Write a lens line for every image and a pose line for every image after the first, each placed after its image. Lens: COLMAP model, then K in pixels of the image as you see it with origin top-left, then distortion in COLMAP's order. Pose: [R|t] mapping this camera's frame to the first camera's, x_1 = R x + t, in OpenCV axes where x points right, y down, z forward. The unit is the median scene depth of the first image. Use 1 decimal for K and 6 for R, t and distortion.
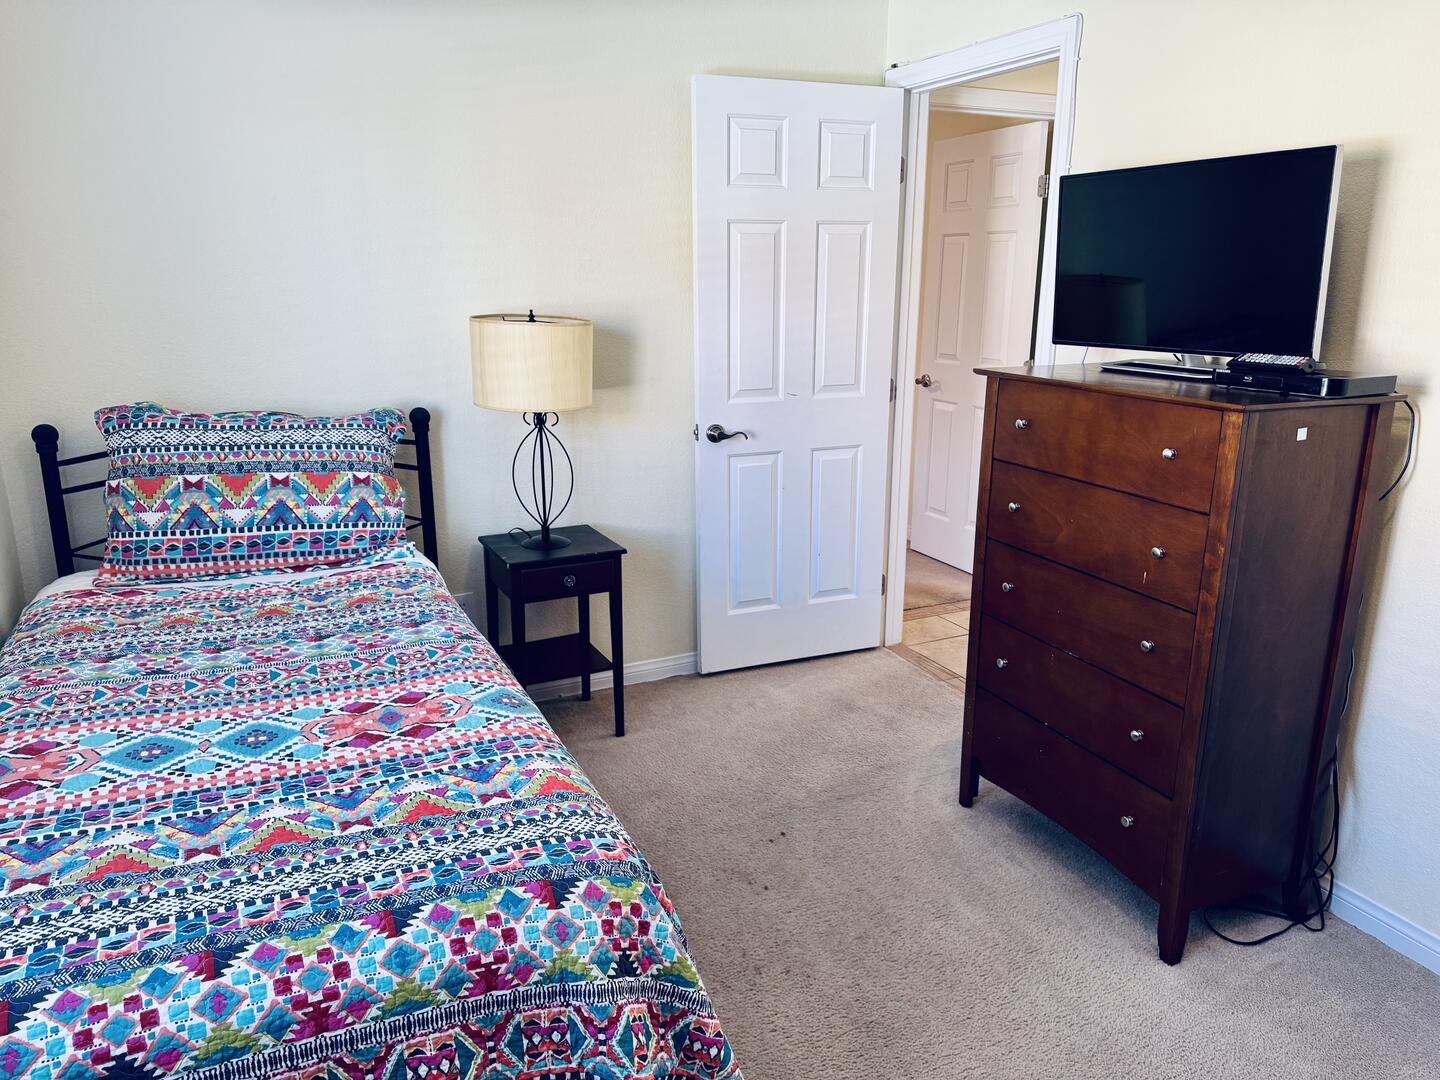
lens RADIAL K [[1023.4, 0, 720.5], [0, 1023.4, 537.5], [0, 0, 1]] dist [0.031365, -0.050145]
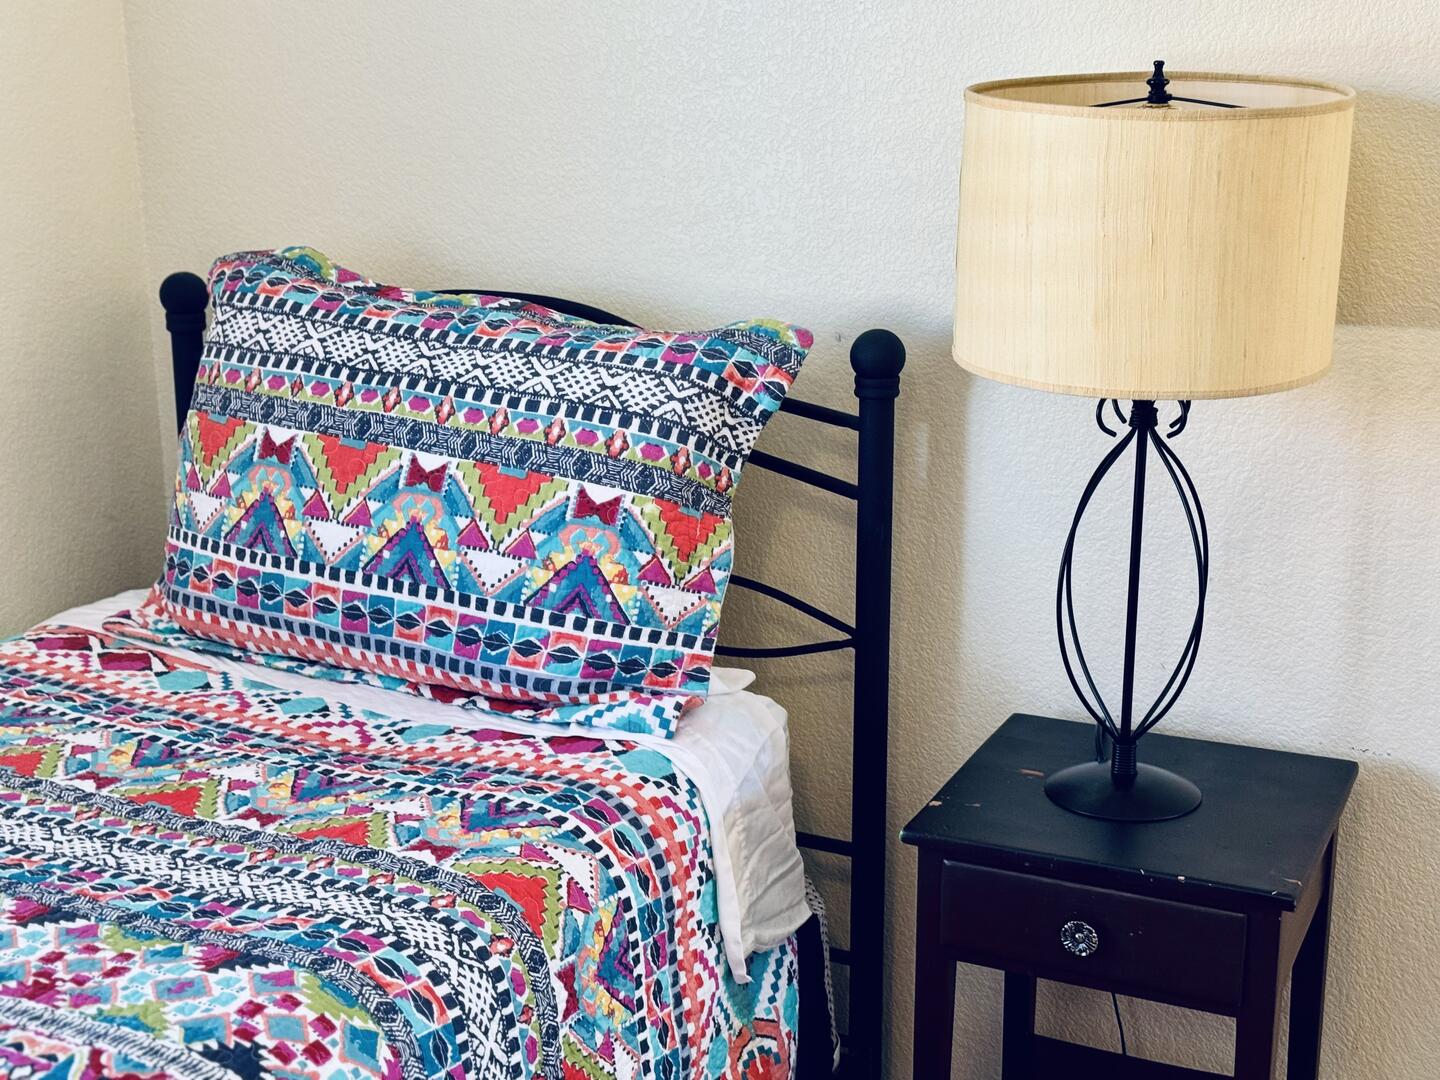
lens RADIAL K [[2128.3, 0, 718.5], [0, 2128.3, 547.1], [0, 0, 1]] dist [0.140039, 0.000000]
pose [[0.617587, 0.203876, -0.759619, 0.286357], [-0.185346, 0.976344, 0.111352, -0.141143], [0.764351, 0.072023, 0.640765, 0.547045]]
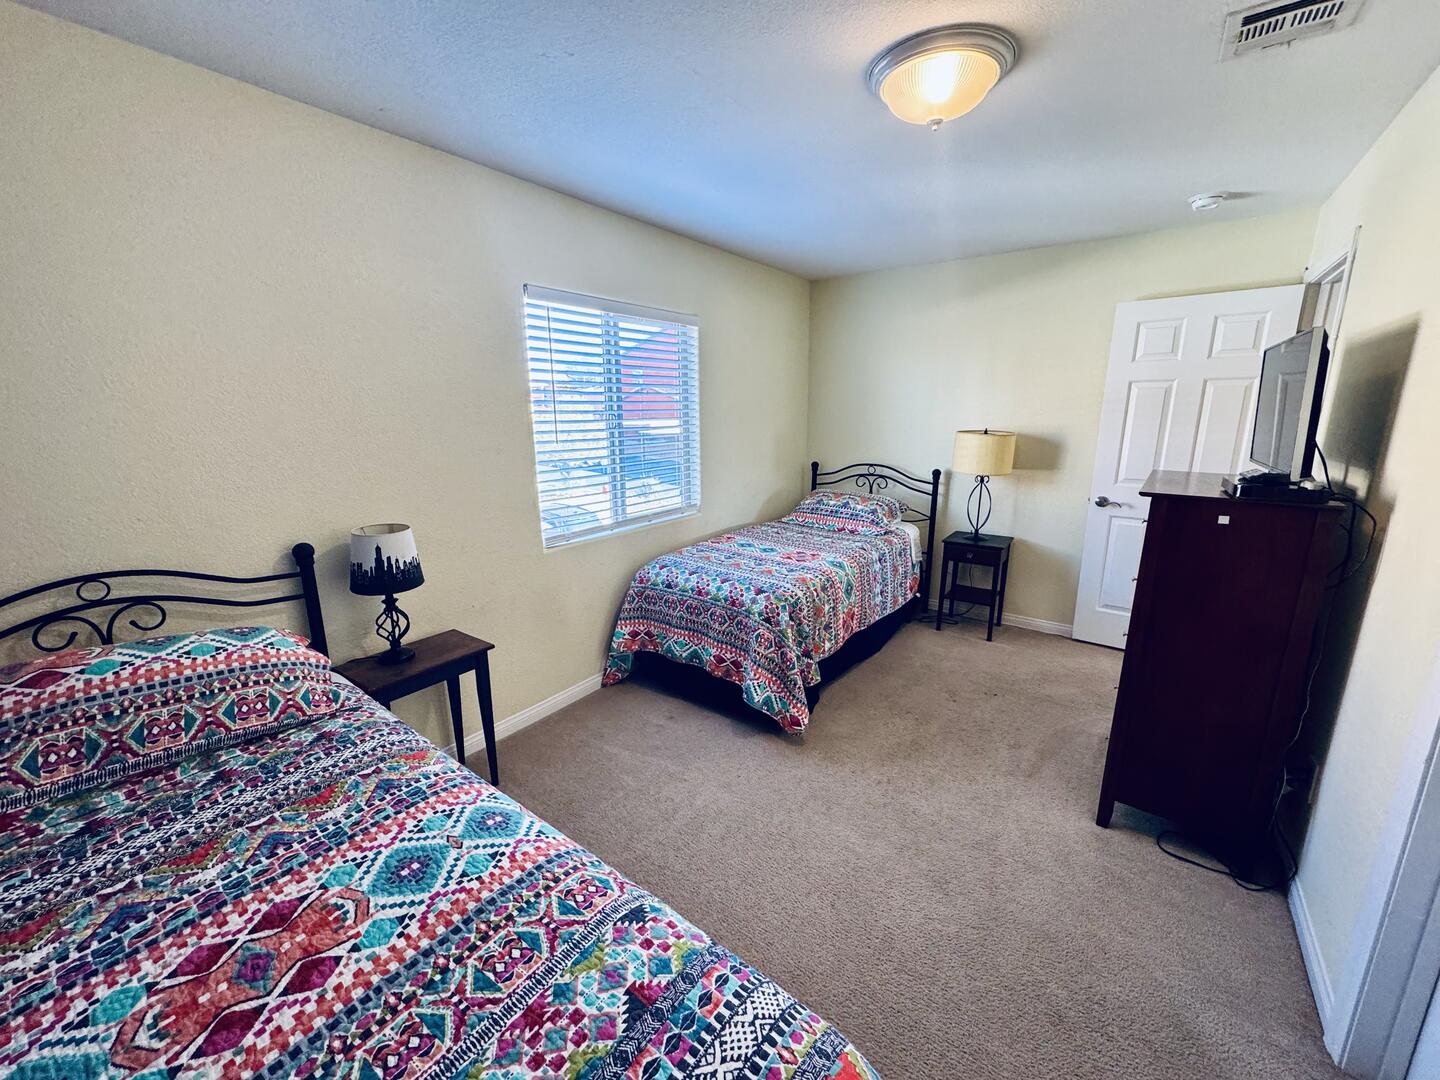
lens RADIAL K [[573.9, 0, 715.9], [0, 573.9, 532.1], [0, 0, 1]] dist [-0.003104, 0.001706]
pose [[0.458988, 0.187183, -0.868500, 0.713999], [-0.214802, 0.971932, 0.095956, -0.004119], [0.862085, 0.142513, 0.486312, -0.051142]]
